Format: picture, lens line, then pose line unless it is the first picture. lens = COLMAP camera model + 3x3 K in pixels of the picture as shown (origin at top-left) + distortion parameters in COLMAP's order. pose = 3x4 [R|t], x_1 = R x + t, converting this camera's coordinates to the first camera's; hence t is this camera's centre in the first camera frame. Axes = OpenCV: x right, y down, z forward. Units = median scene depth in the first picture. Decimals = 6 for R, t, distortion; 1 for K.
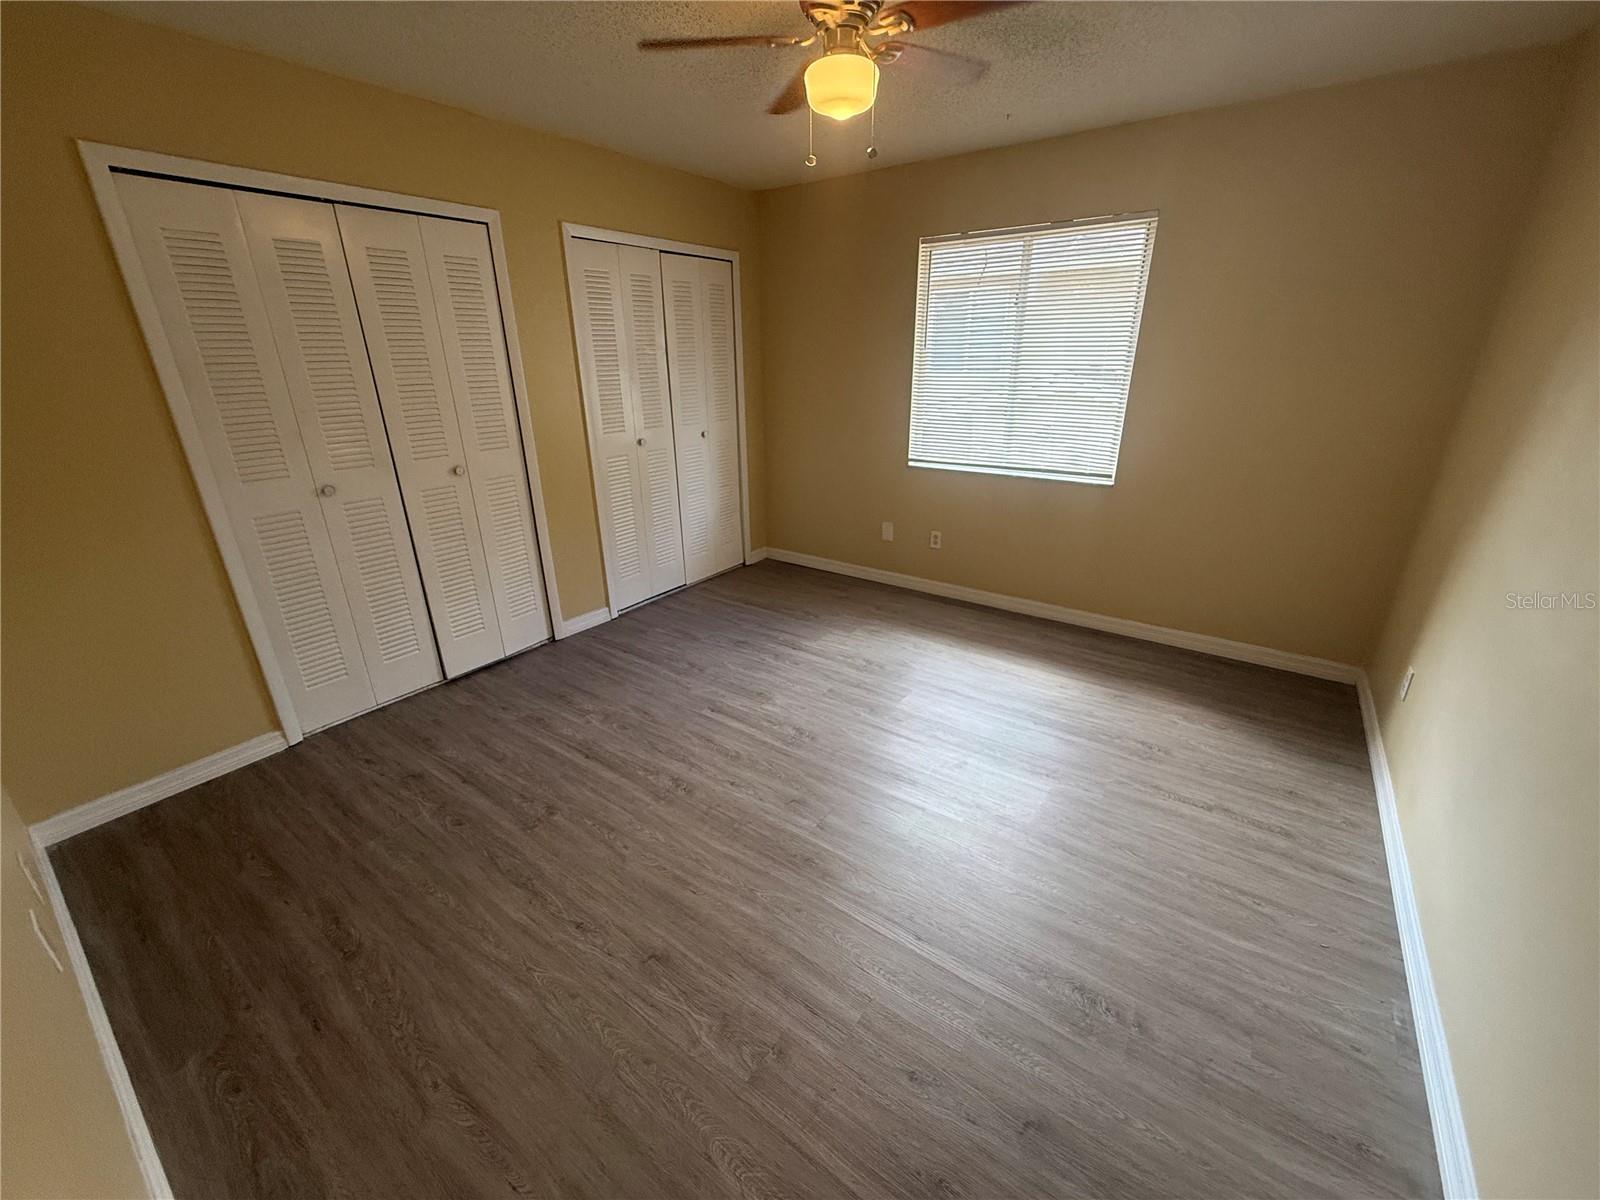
lens RADIAL K [[639.5, 0, 790.5], [0, 639.5, 598.8], [0, 0, 1]] dist [0.003454, -0.000167]
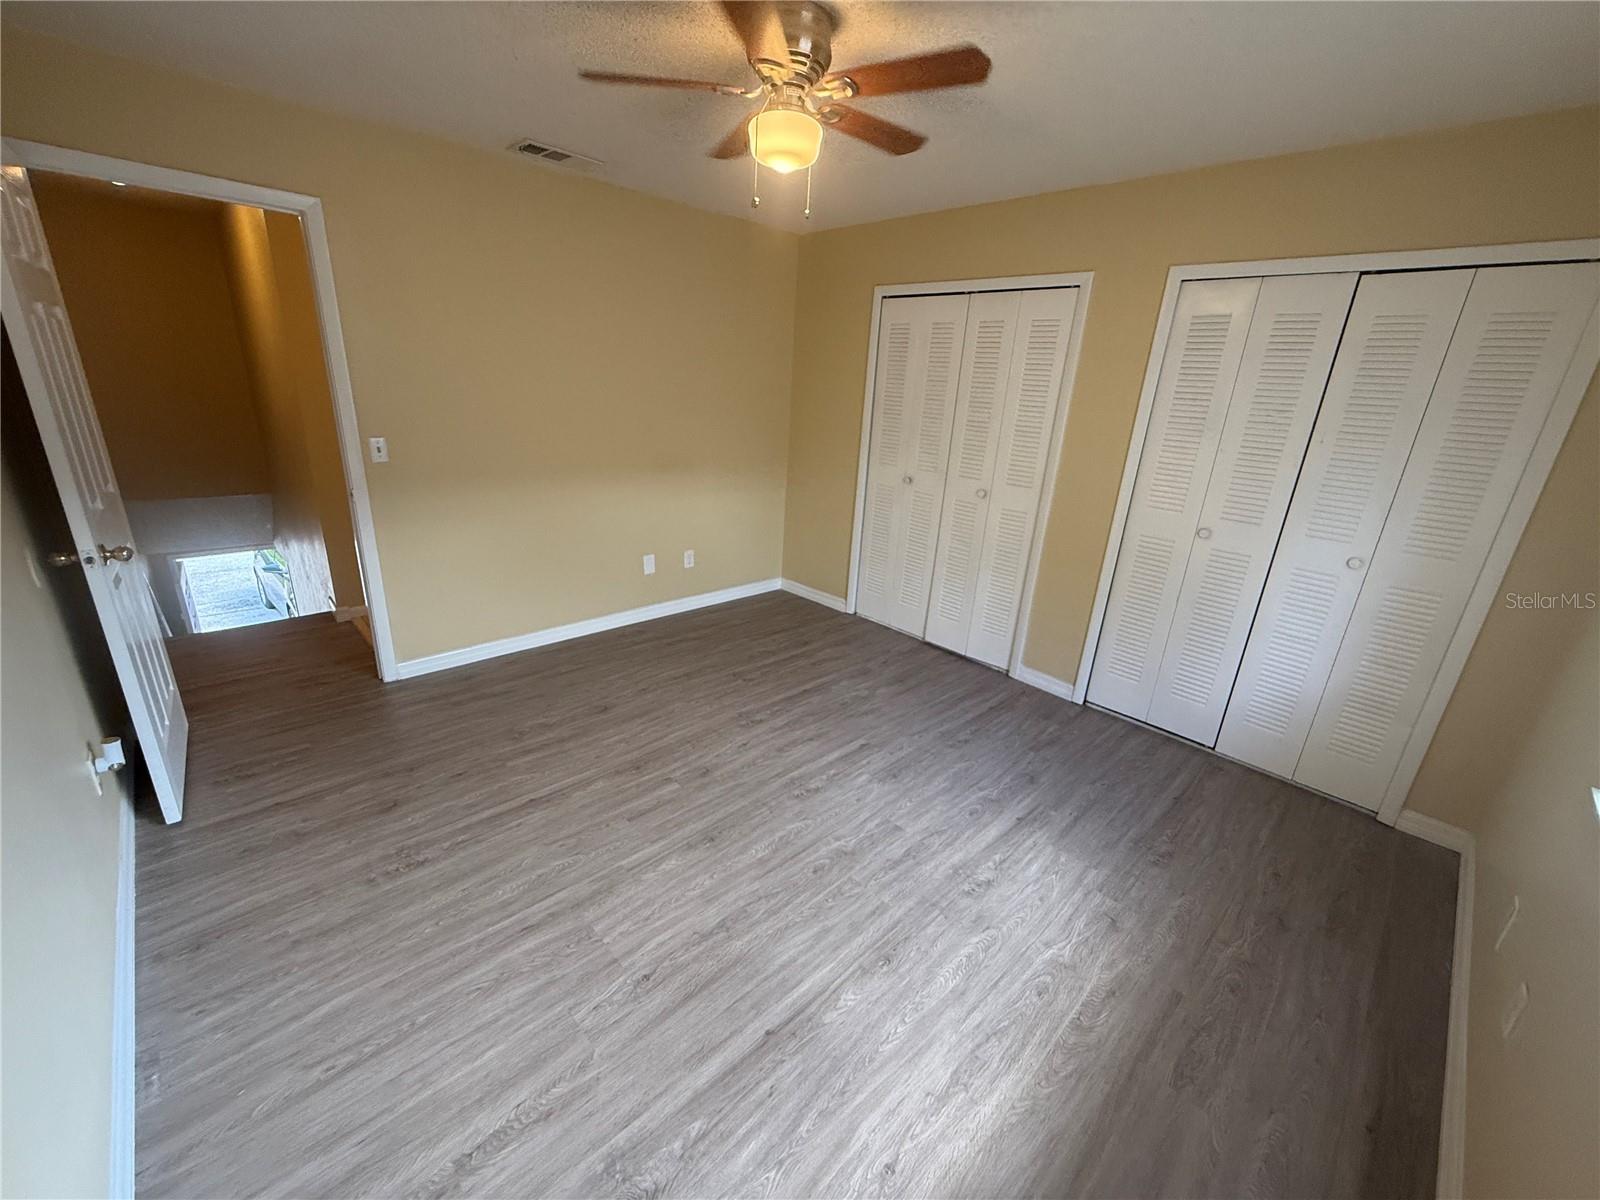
lens RADIAL K [[639.5, 0, 801.9], [0, 639.5, 595.9], [0, 0, 1]] dist [0.003454, -0.000167]
pose [[-0.164271, 0.319922, -0.933094, 0.763483], [-0.408584, 0.838913, 0.359561, -0.347628], [0.897817, 0.440312, -0.007094, 0.819392]]
